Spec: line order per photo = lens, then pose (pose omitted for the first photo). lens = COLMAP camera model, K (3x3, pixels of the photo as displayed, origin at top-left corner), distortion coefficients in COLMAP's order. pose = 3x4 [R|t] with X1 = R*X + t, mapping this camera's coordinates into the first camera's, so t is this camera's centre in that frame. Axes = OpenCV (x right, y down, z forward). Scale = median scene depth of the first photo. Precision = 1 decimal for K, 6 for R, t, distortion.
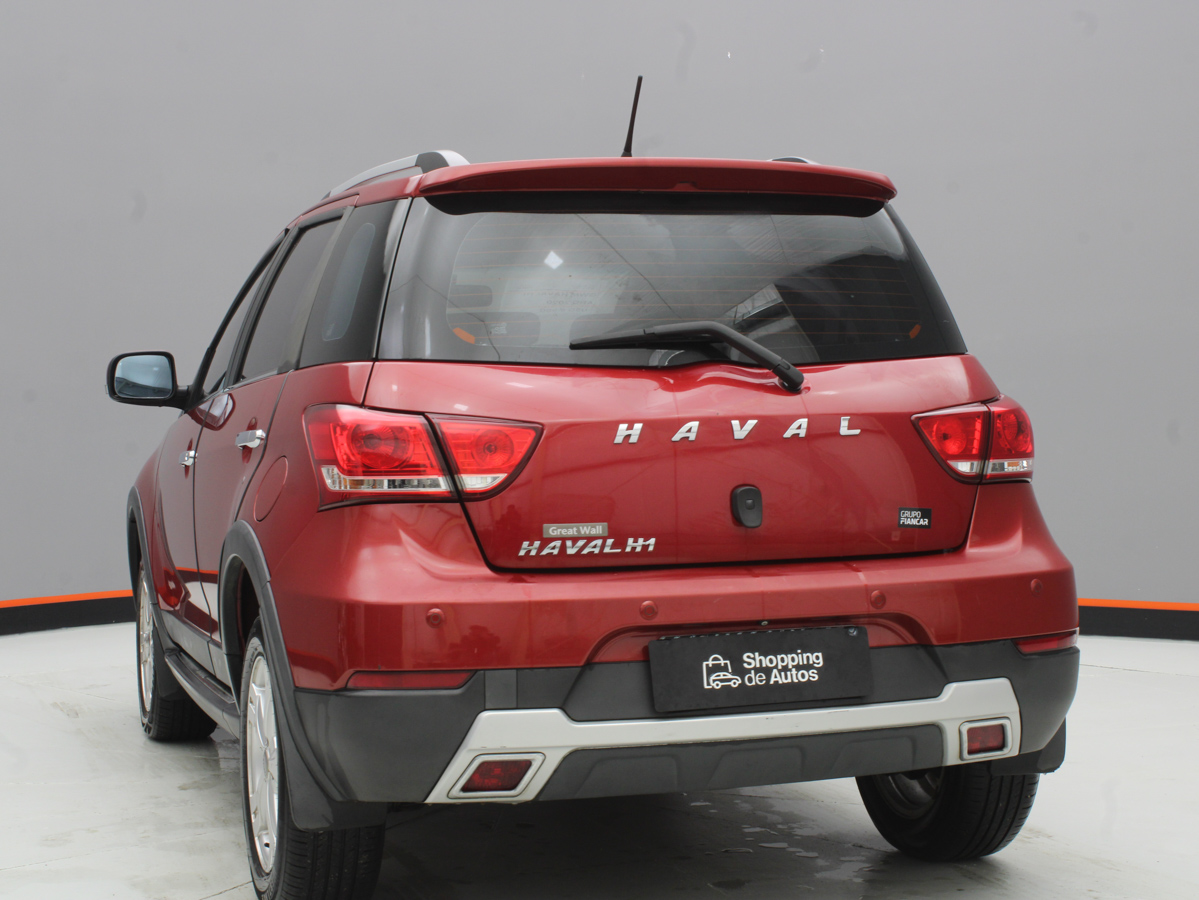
lens RADIAL K [[2084.4, 0, 599.0], [0, 2084.4, 443.9], [0, 0, 1]] dist [-0.110912, 0.000000]
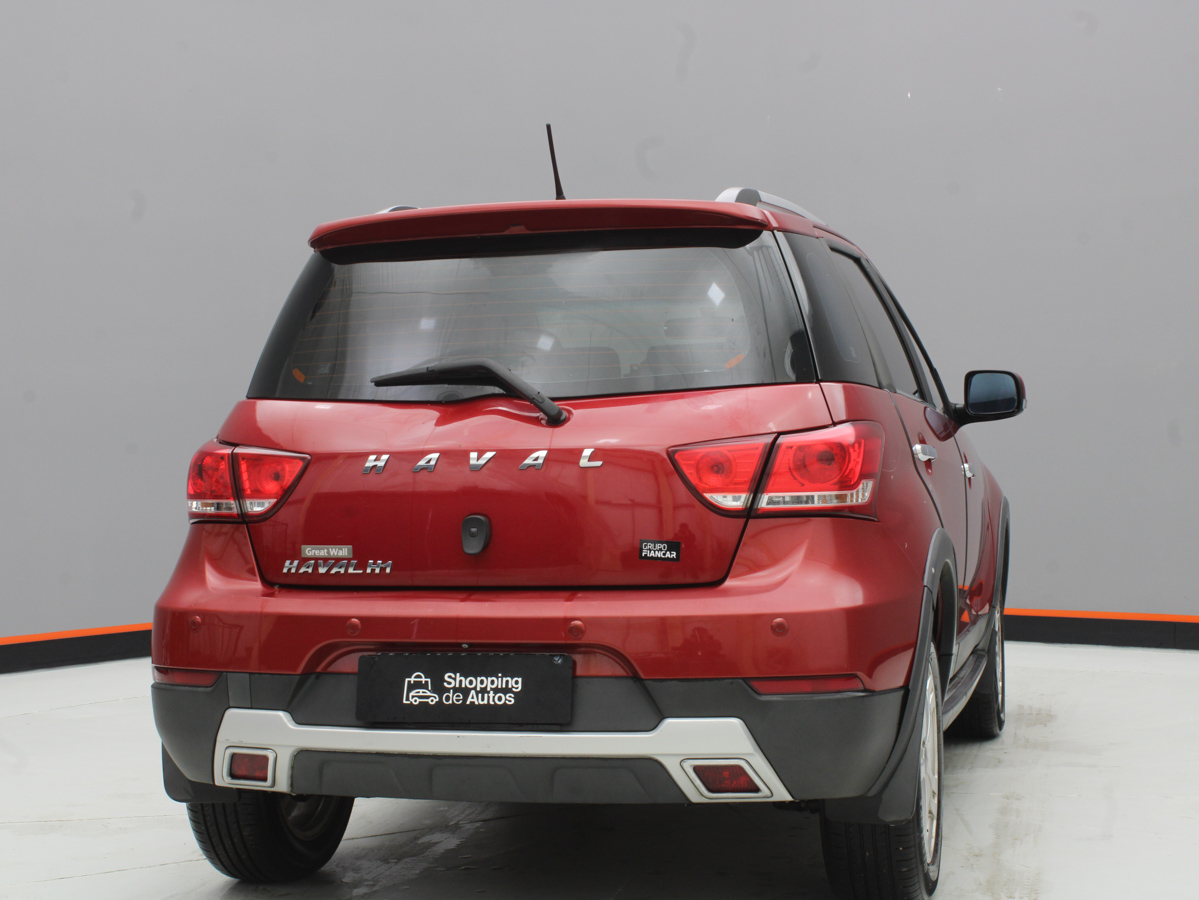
lens RADIAL K [[1938.3, 0, 601.6], [0, 1938.3, 457.9], [0, 0, 1]] dist [-0.066156, 0.000000]
pose [[0.853277, 0.007014, -0.521411, 0.644320], [-0.004494, 0.999971, 0.006098, -0.015044], [0.521439, -0.002860, 0.853284, 0.199854]]
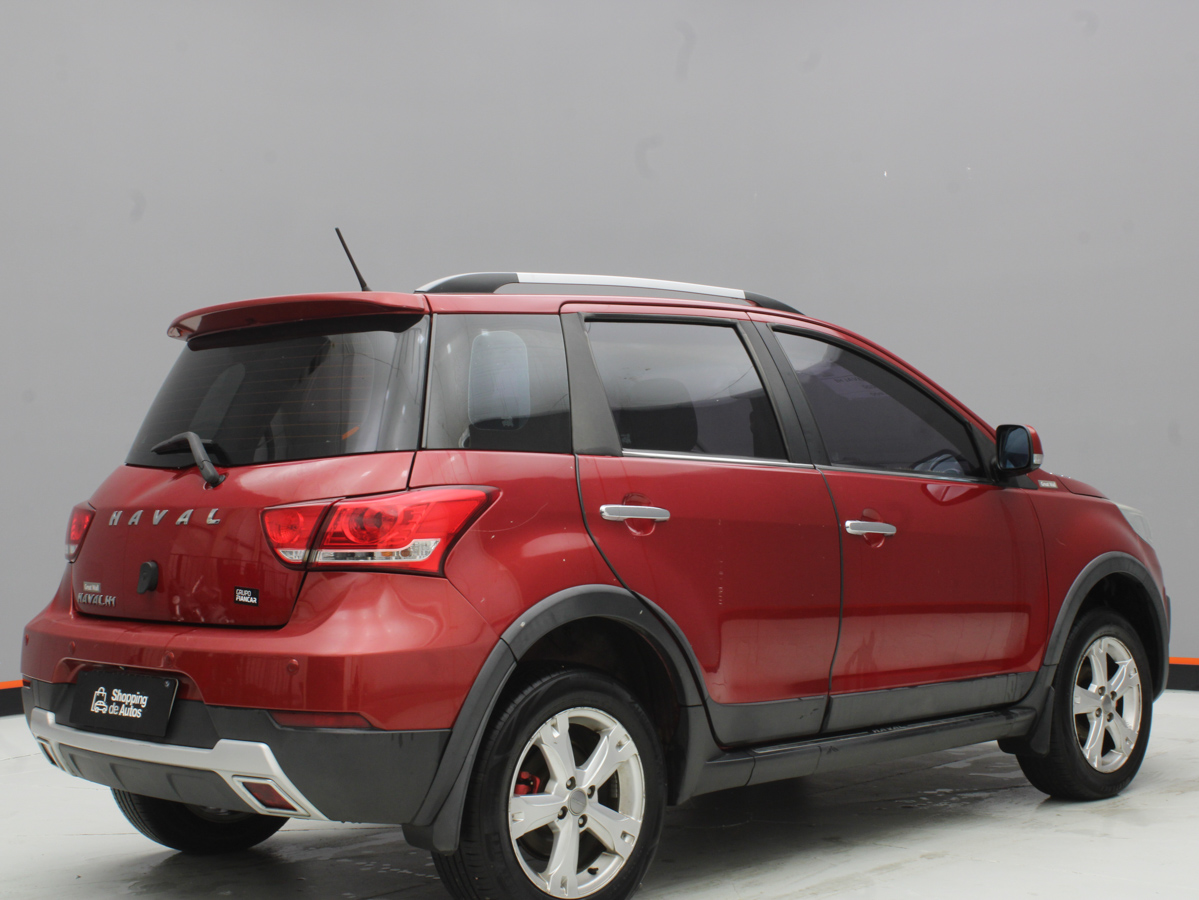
lens RADIAL K [[1798.7, 0, 597.8], [0, 1798.7, 447.2], [0, 0, 1]] dist [-0.018975, 0.000000]
pose [[0.457460, -0.005086, -0.889216, 1.206012], [-0.001464, 0.999978, -0.006473, -0.044521], [0.889229, 0.004263, 0.457442, 0.746366]]
